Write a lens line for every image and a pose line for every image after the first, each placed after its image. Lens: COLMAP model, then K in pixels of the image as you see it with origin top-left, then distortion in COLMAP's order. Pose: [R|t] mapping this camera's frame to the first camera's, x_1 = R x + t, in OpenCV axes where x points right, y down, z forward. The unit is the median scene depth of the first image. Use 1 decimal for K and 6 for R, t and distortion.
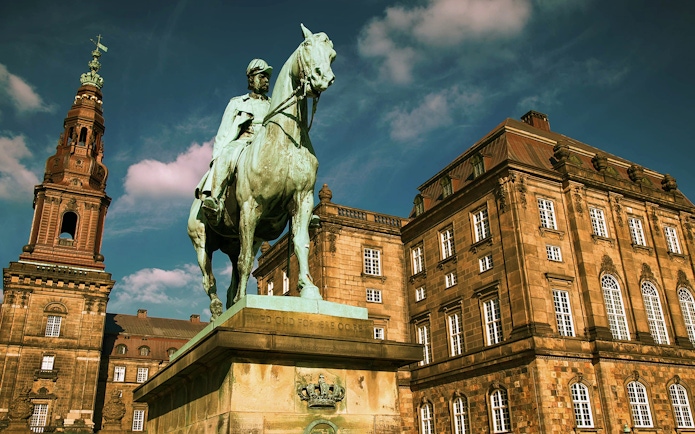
lens RADIAL K [[574.7, 0, 348.3], [0, 574.7, 230.2], [0, 0, 1]] dist [-0.029358, 0.002476]
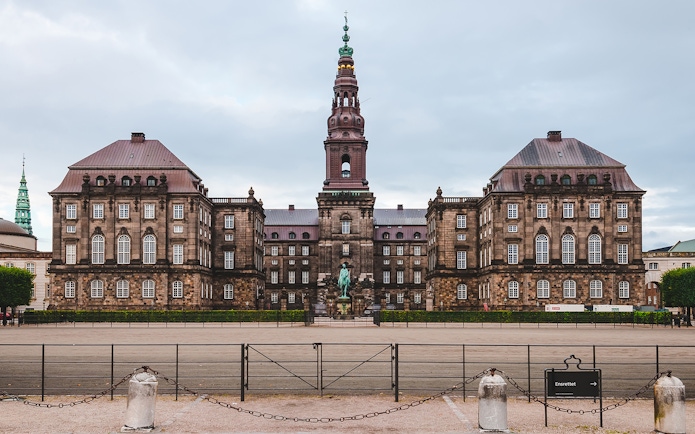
lens RADIAL K [[1155.7, 0, 347.7], [0, 1155.7, 232.6], [0, 0, 1]] dist [-0.140840, -0.039052]
pose [[0.869689, 0.001192, -0.493598, 1.319895], [0.164802, 0.941912, 0.292646, -0.910054], [0.465275, -0.335857, 0.818974, -2.034608]]
